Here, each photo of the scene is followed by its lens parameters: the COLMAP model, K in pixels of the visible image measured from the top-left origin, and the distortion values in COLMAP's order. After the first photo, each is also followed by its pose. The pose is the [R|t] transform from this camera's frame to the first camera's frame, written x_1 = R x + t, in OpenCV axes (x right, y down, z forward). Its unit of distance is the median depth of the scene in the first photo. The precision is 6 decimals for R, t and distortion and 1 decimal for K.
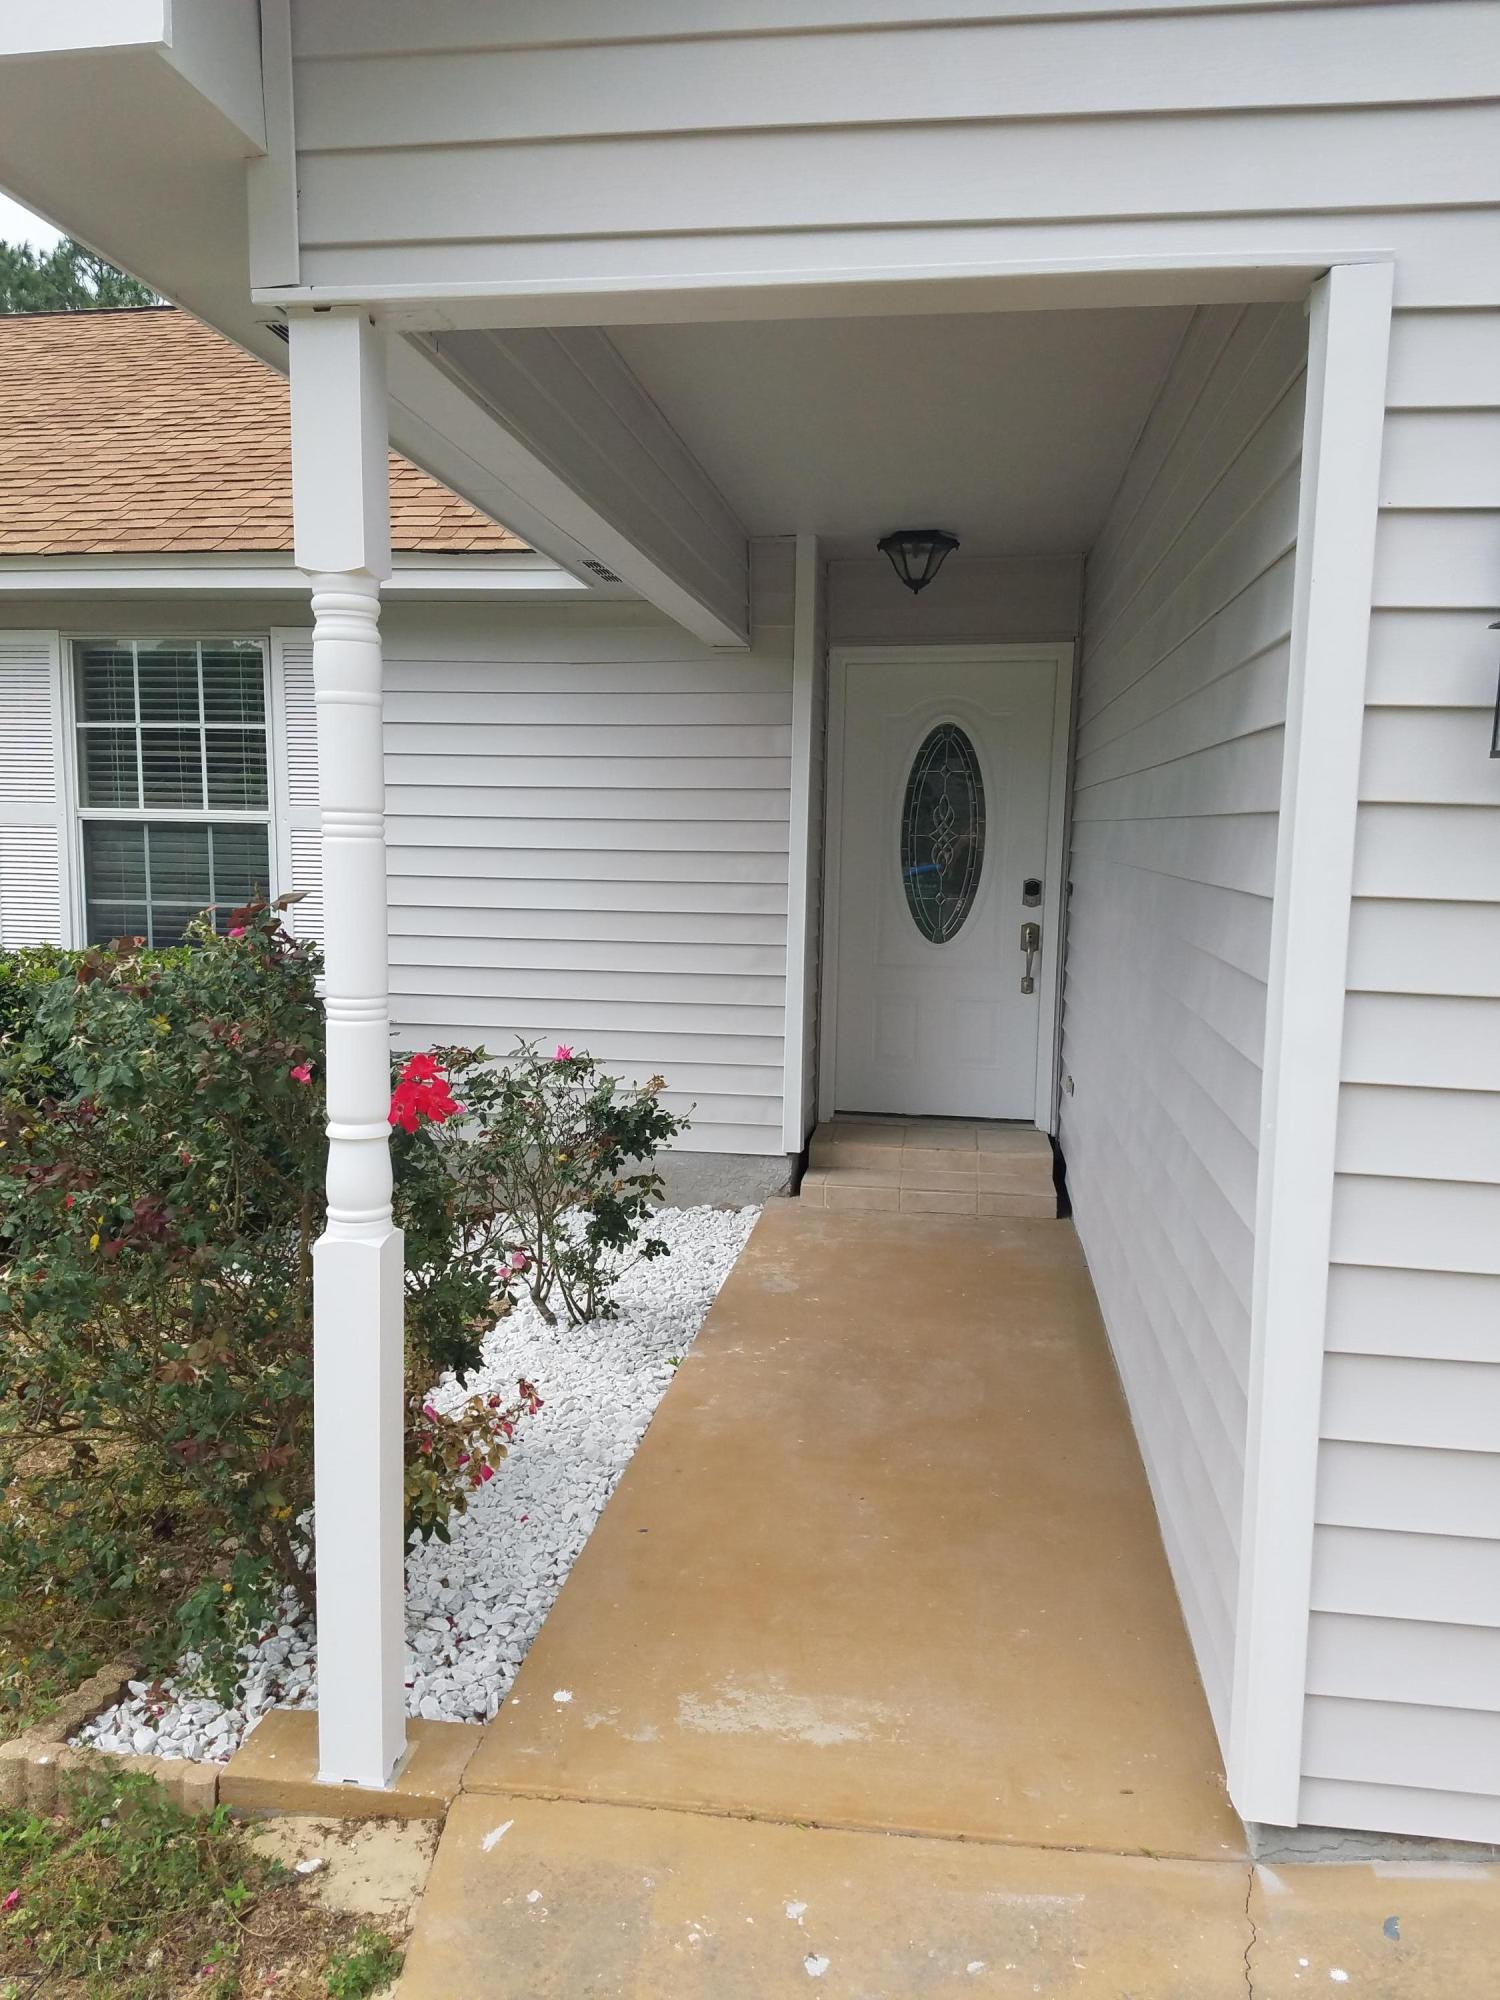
lens RADIAL K [[1550.6, 0, 707.6], [0, 1550.6, 976.5], [0, 0, 1]] dist [0.253397, -0.449183]
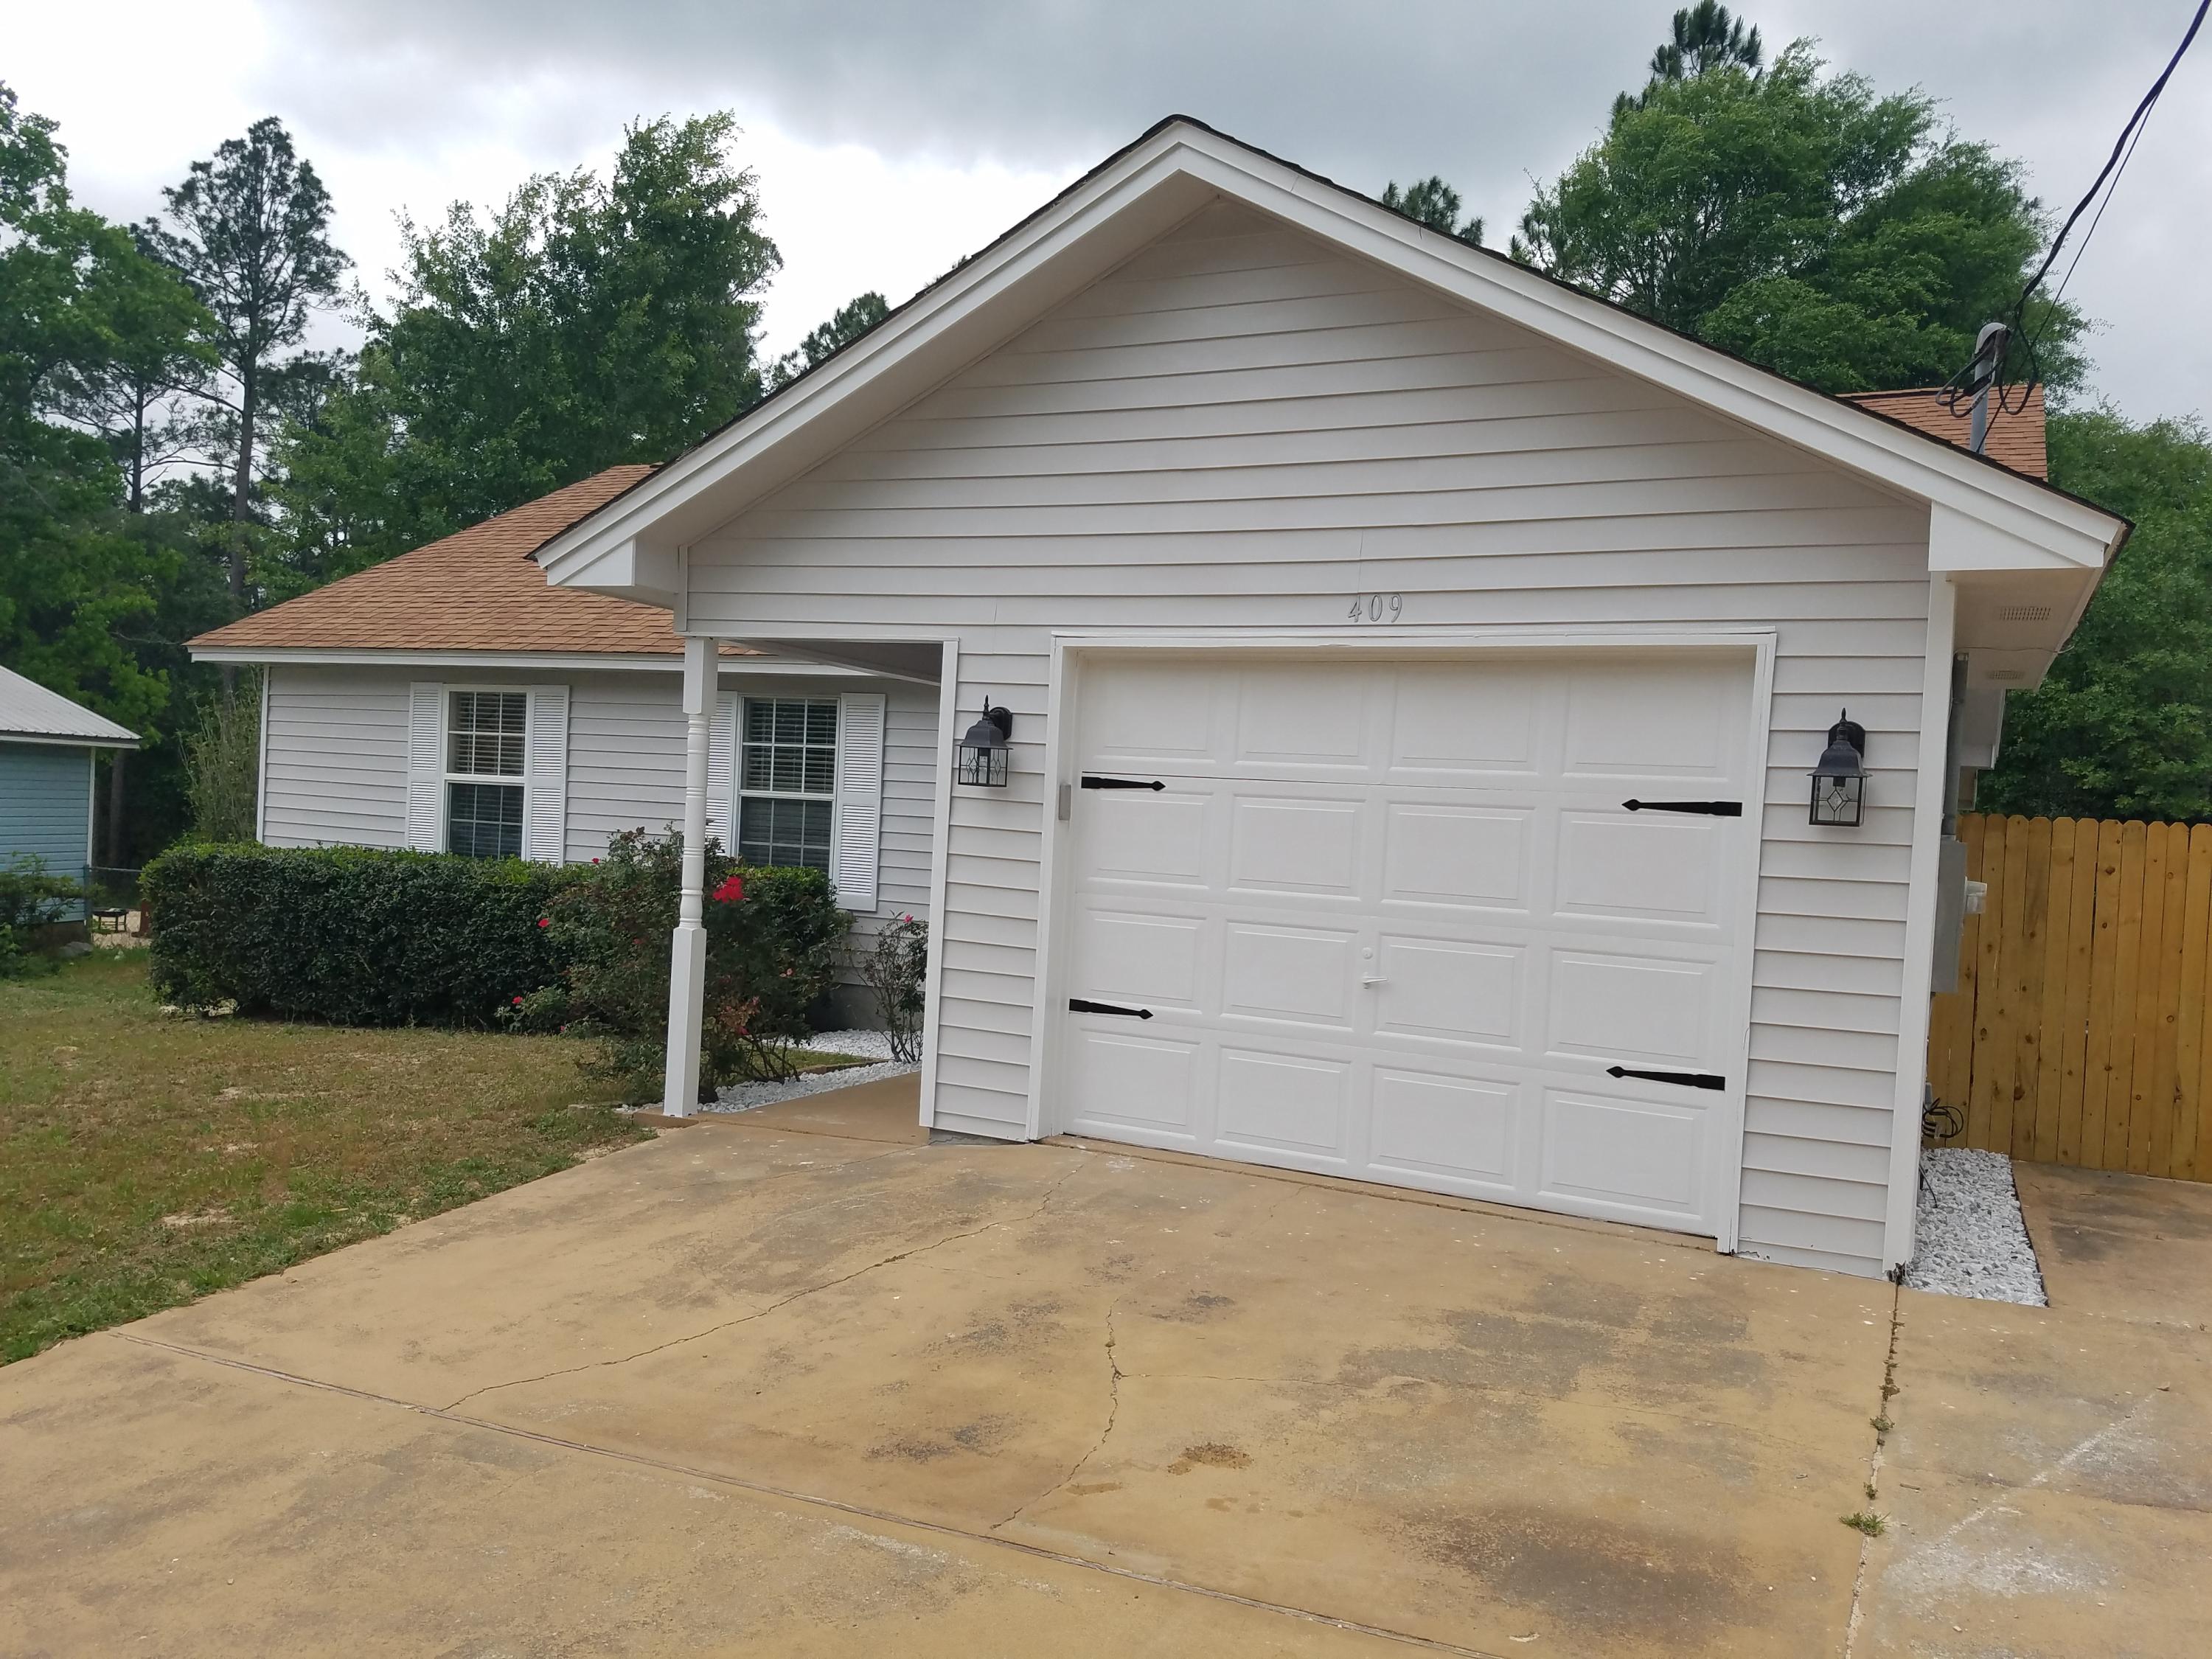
lens RADIAL K [[1726.7, 0, 1106.0], [0, 1726.7, 829.5], [0, 0, 1]] dist [0.252734, -0.448748]
pose [[0.956752, 0.041055, -0.287993, 0.673112], [-0.068413, 0.993980, -0.085580, 0.093405], [0.282745, 0.101581, 0.953801, -0.889295]]
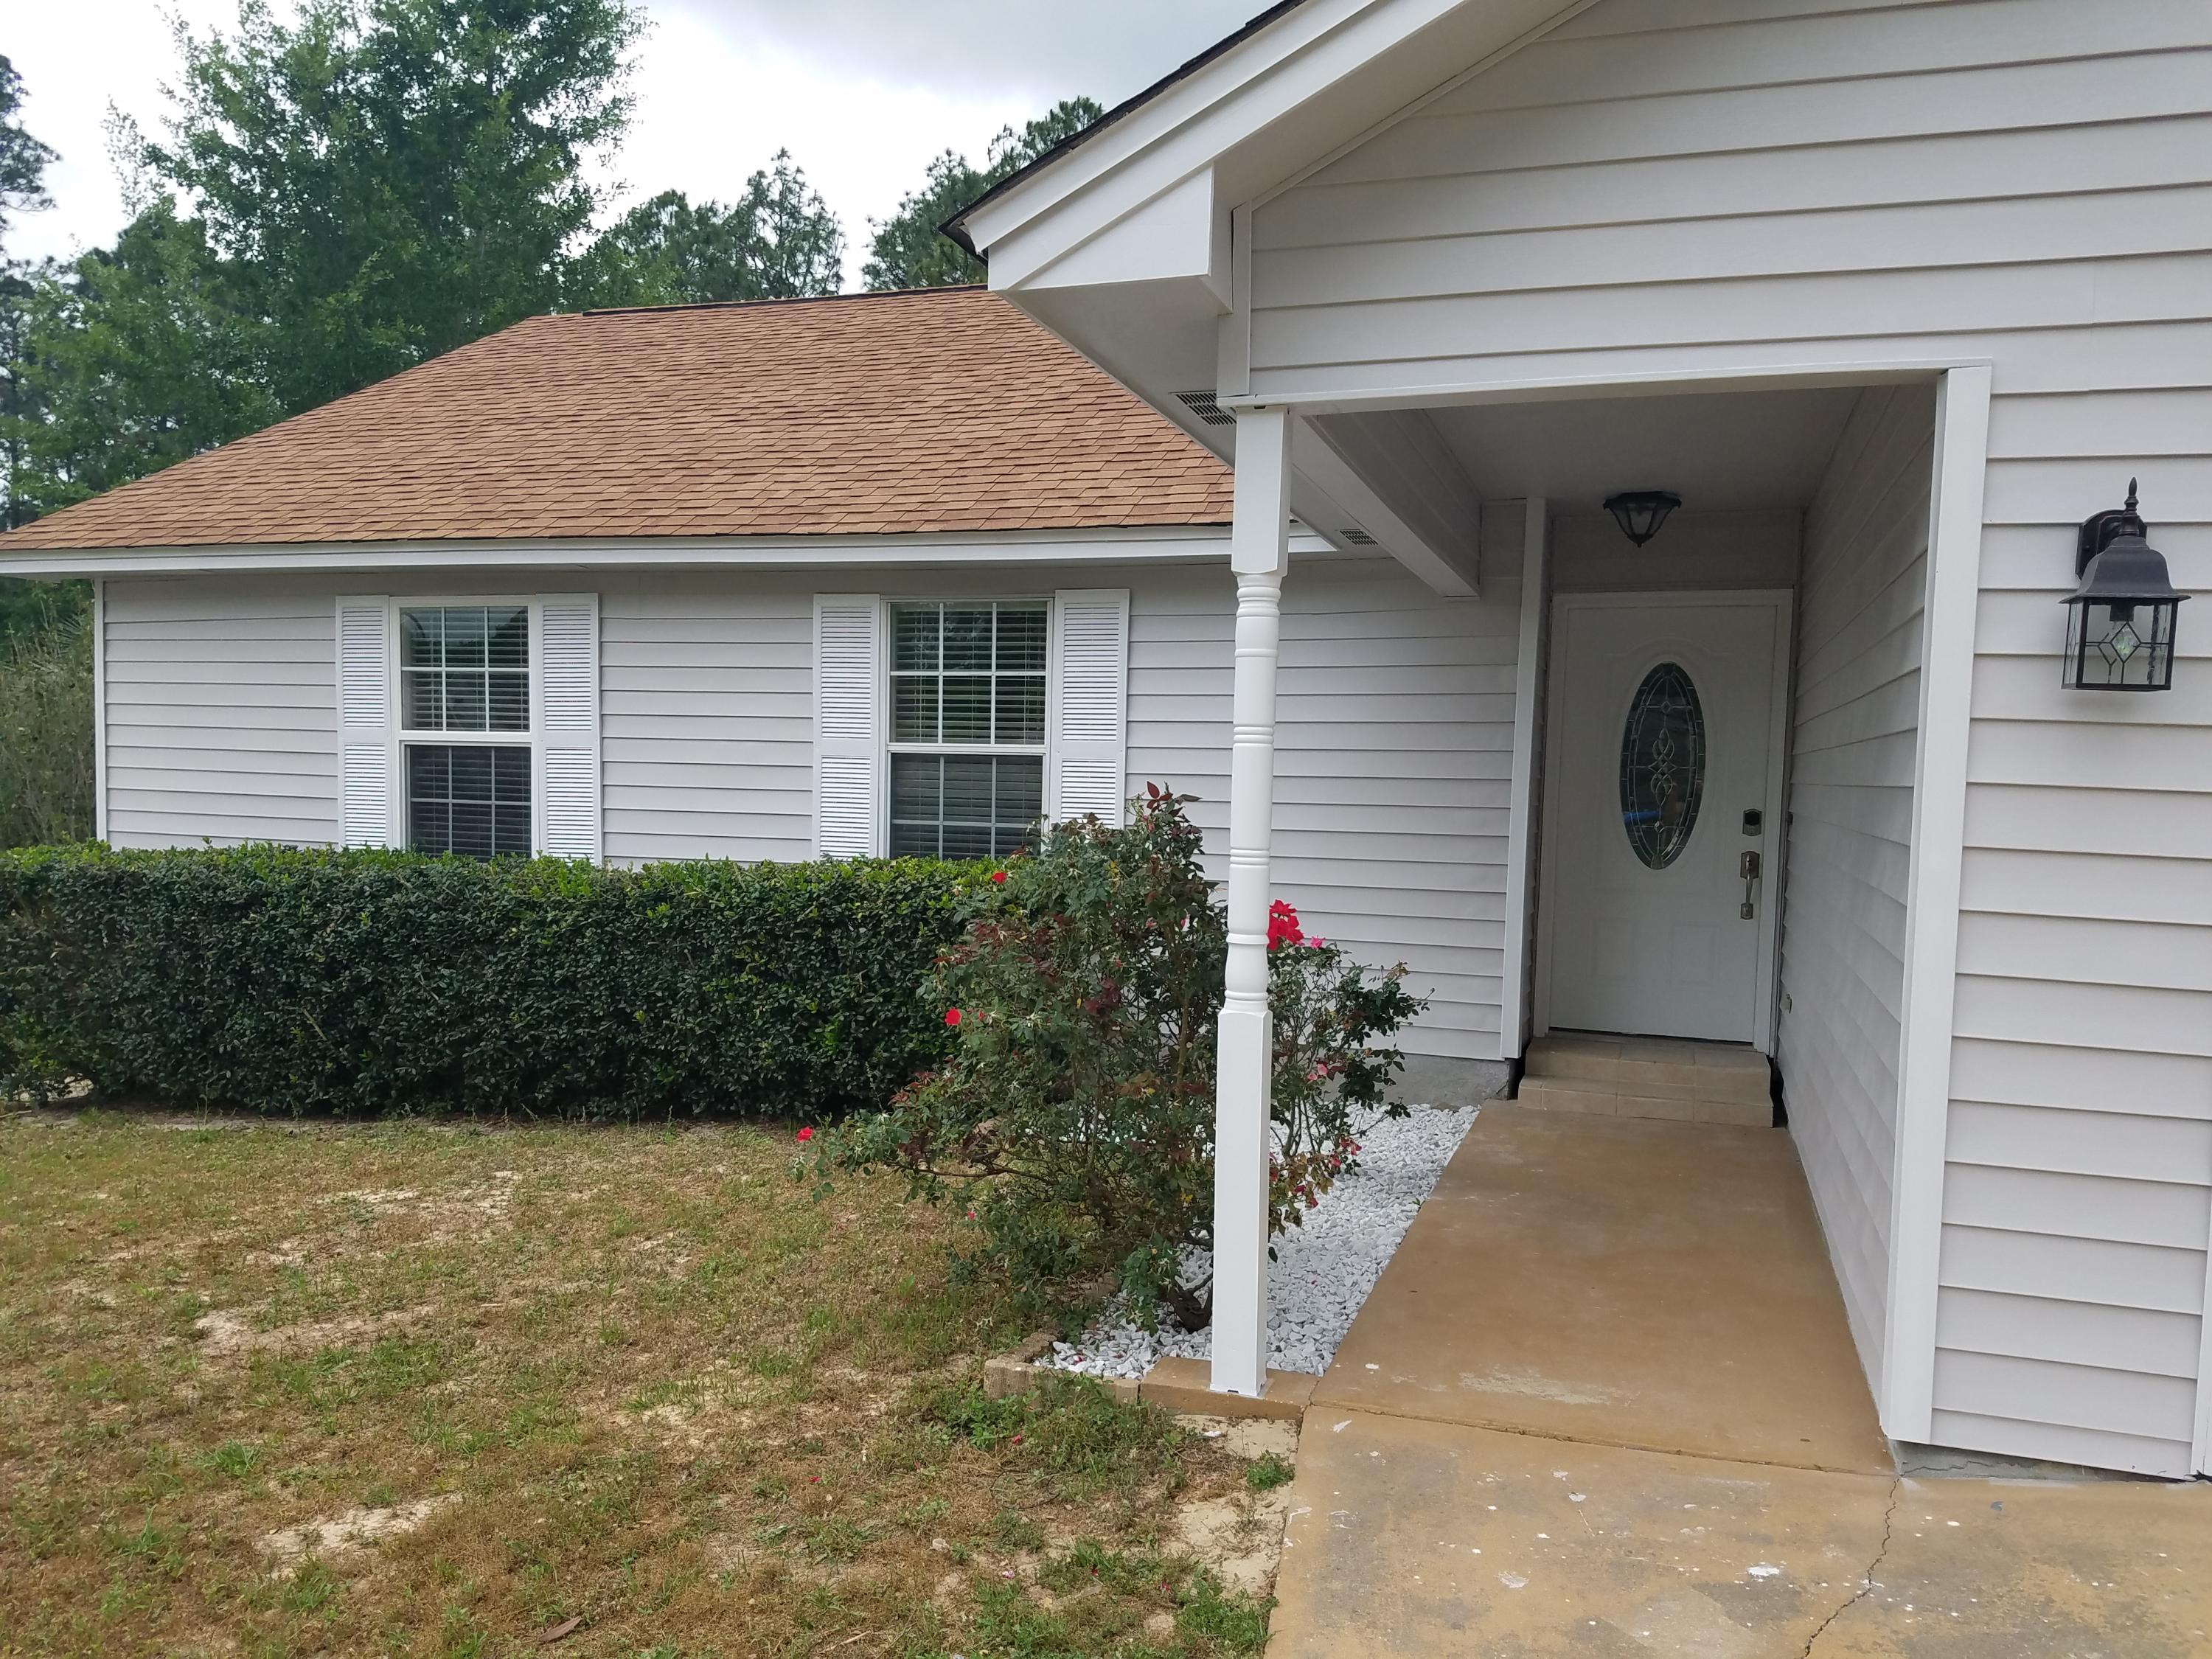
lens RADIAL K [[1715.0, 0, 1060.2], [0, 1715.0, 867.0], [0, 0, 1]] dist [0.253397, -0.449183]
pose [[0.984544, 0.018302, -0.174181, -0.051049], [-0.025948, 0.998792, -0.041725, 0.045209], [0.173207, 0.045600, 0.983829, -0.288336]]
